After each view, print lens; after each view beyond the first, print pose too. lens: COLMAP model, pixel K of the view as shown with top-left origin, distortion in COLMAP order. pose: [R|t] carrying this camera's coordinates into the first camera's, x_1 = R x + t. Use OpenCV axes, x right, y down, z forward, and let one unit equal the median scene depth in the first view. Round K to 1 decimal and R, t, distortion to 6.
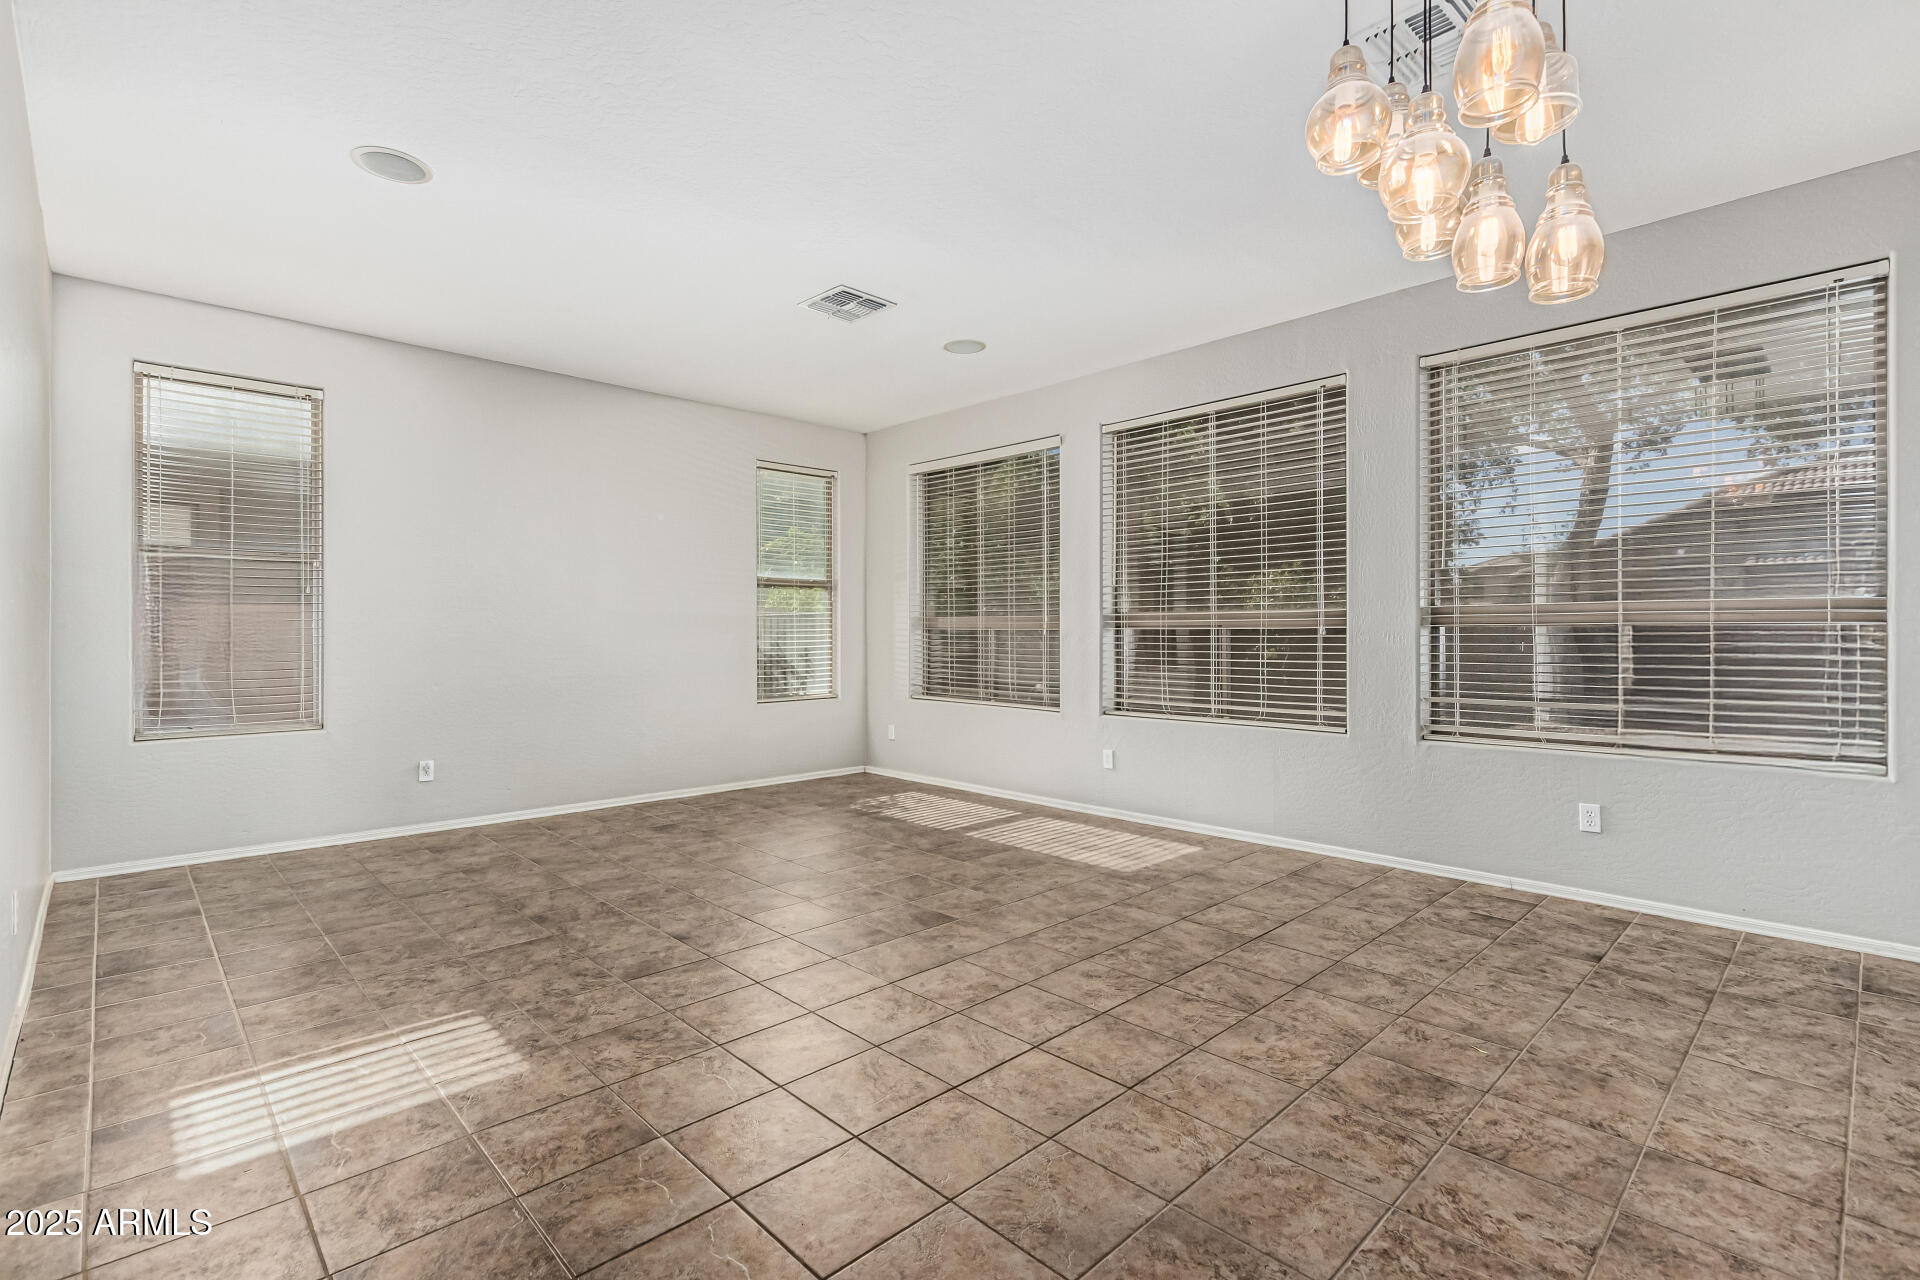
lens RADIAL K [[877.2, 0, 945.2], [0, 877.2, 631.9], [0, 0, 1]] dist [0.005010, -0.001843]
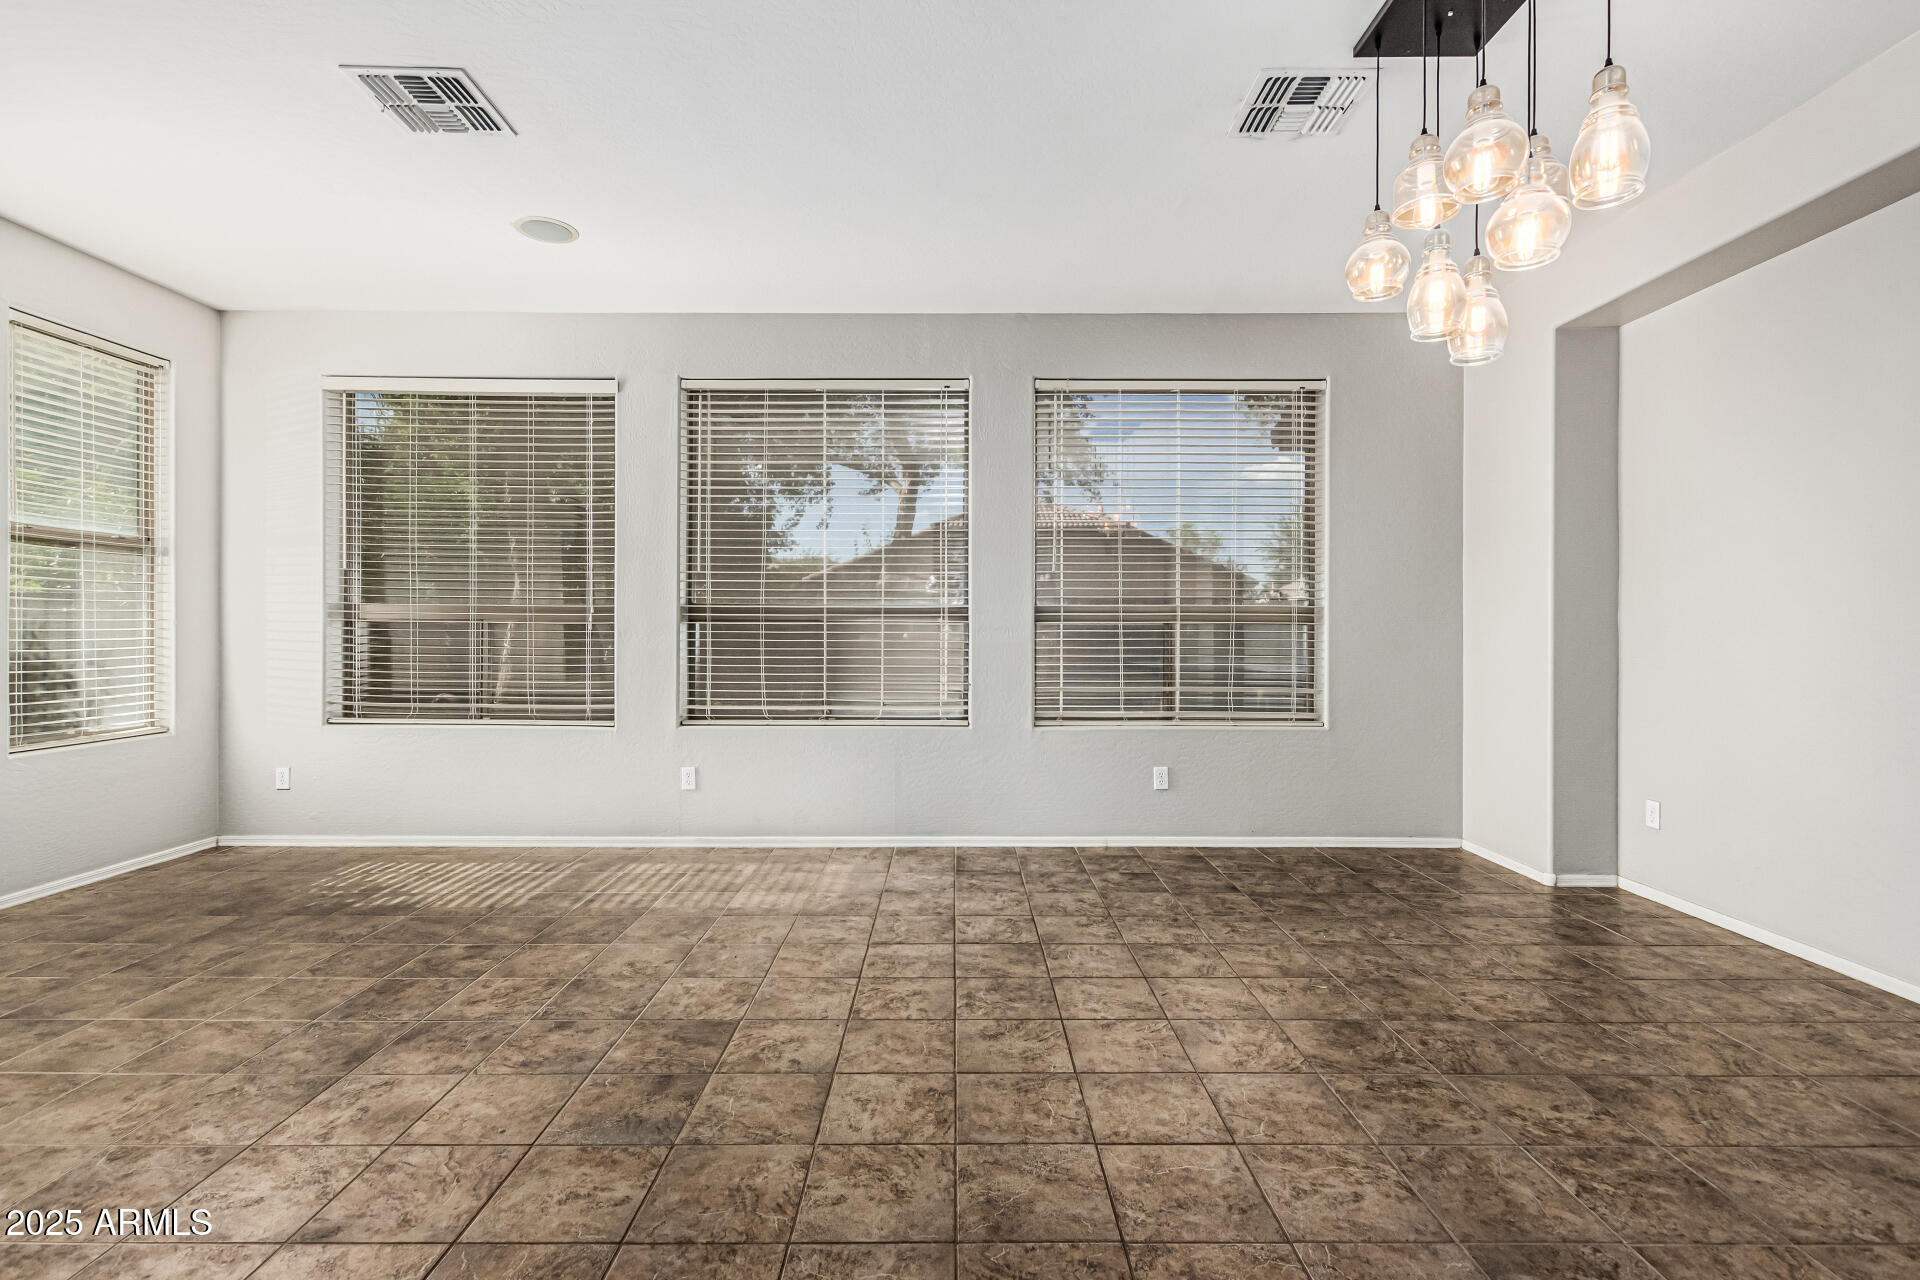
lens RADIAL K [[877.2, 0, 959.1], [0, 877.2, 632.9], [0, 0, 1]] dist [0.005010, -0.001843]
pose [[0.685887, 0.001496, 0.727706, -0.378578], [-0.007287, 0.999962, 0.004812, -0.000252], [-0.727671, -0.008603, 0.685872, 0.358724]]
